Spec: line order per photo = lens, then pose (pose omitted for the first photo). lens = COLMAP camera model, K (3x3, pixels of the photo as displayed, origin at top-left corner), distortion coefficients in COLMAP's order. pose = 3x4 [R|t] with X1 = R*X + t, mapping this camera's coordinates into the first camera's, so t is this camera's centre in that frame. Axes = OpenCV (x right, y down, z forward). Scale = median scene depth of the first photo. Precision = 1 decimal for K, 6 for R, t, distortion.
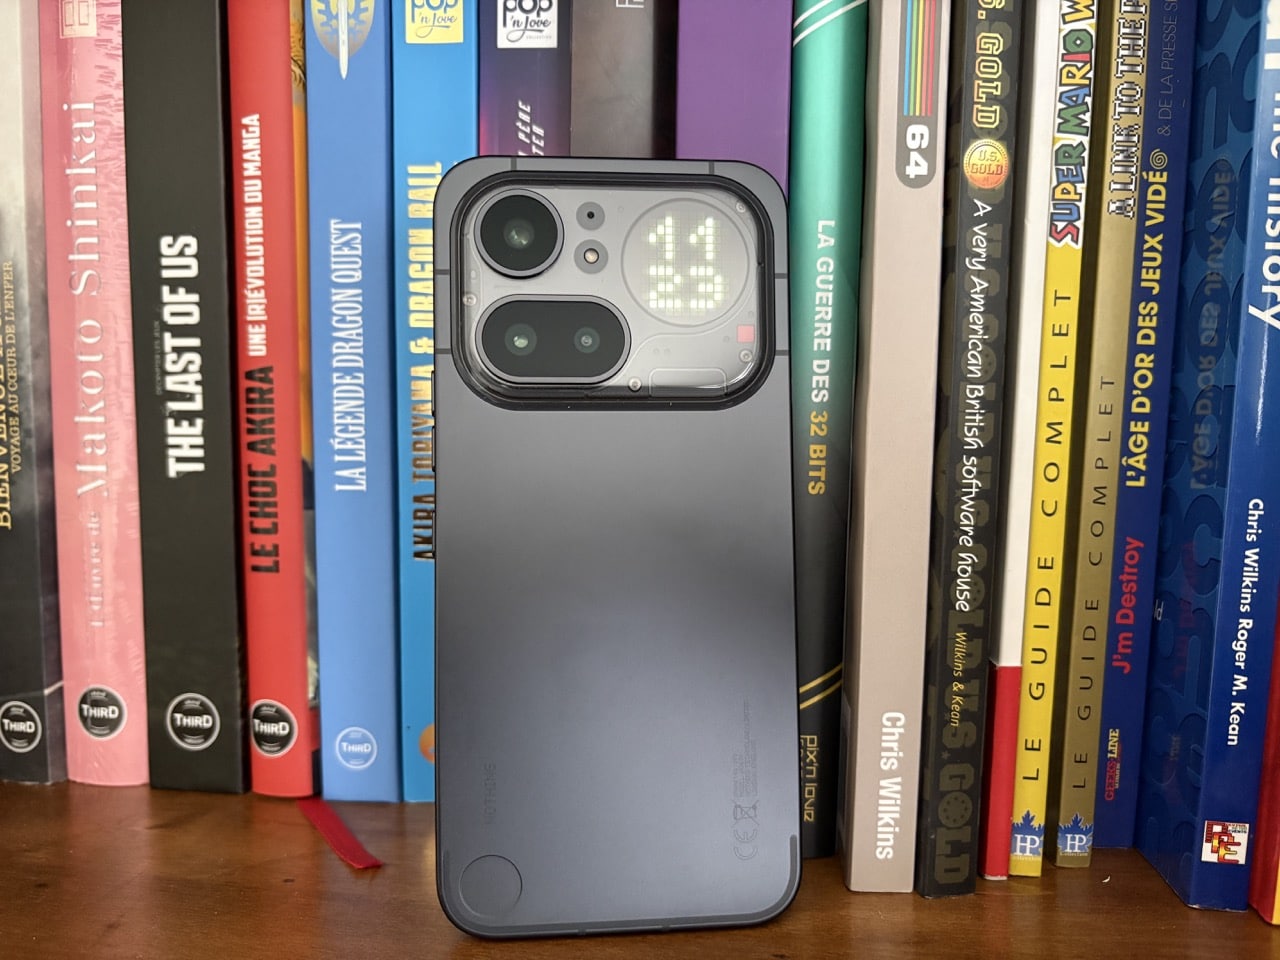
lens RADIAL K [[988.9, 0, 640.0], [0, 988.9, 480.0], [0, 0, 1]] dist [-0.007560, -0.003674]
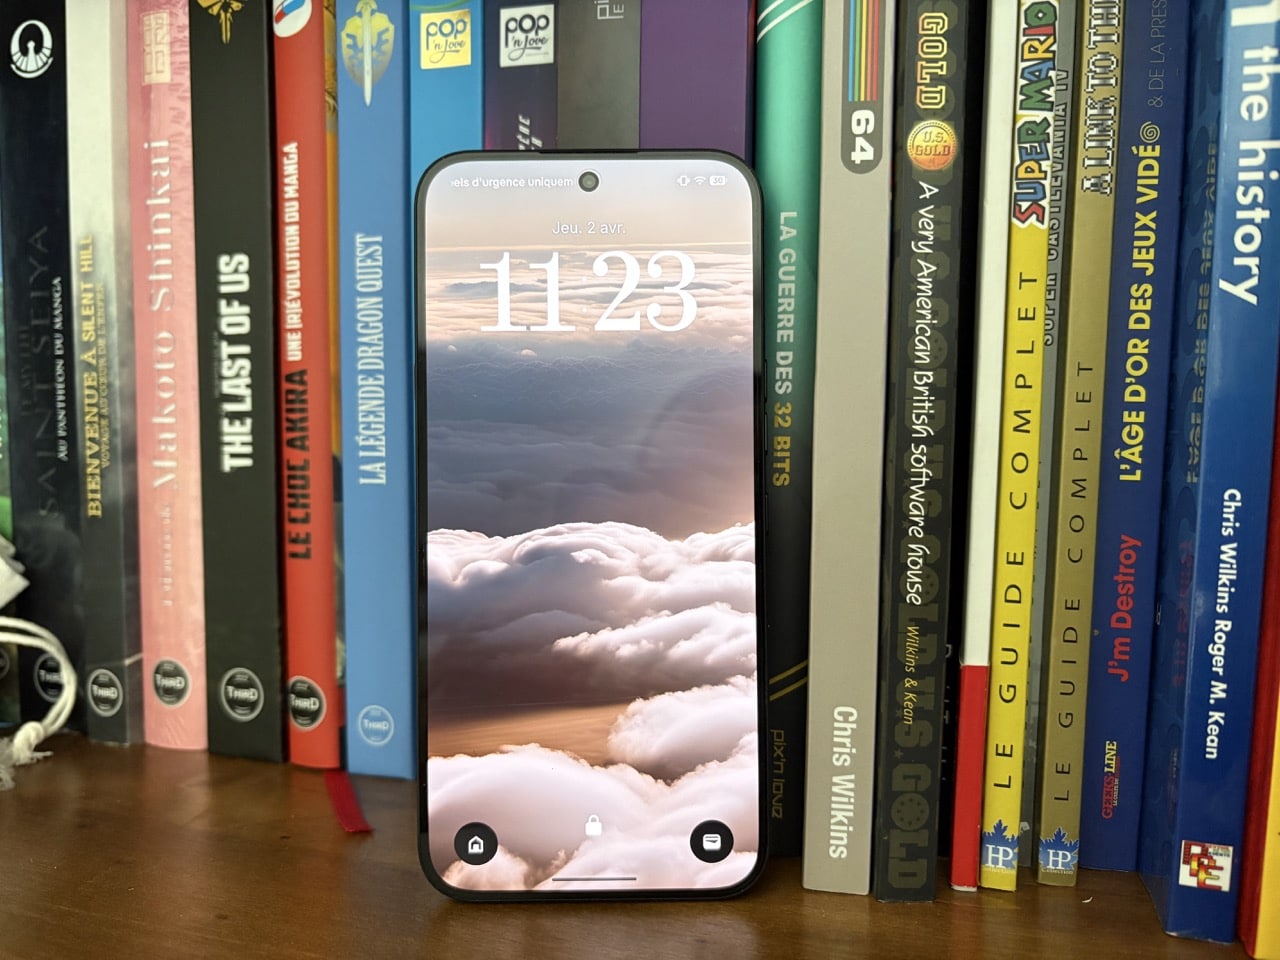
lens RADIAL K [[988.9, 0, 640.0], [0, 988.9, 480.0], [0, 0, 1]] dist [-0.007560, -0.003674]
pose [[0.982617, 0.005944, -0.185548, 0.224575], [-0.010793, 0.999626, -0.025135, 0.035256], [0.185330, 0.026701, 0.982314, -0.005461]]
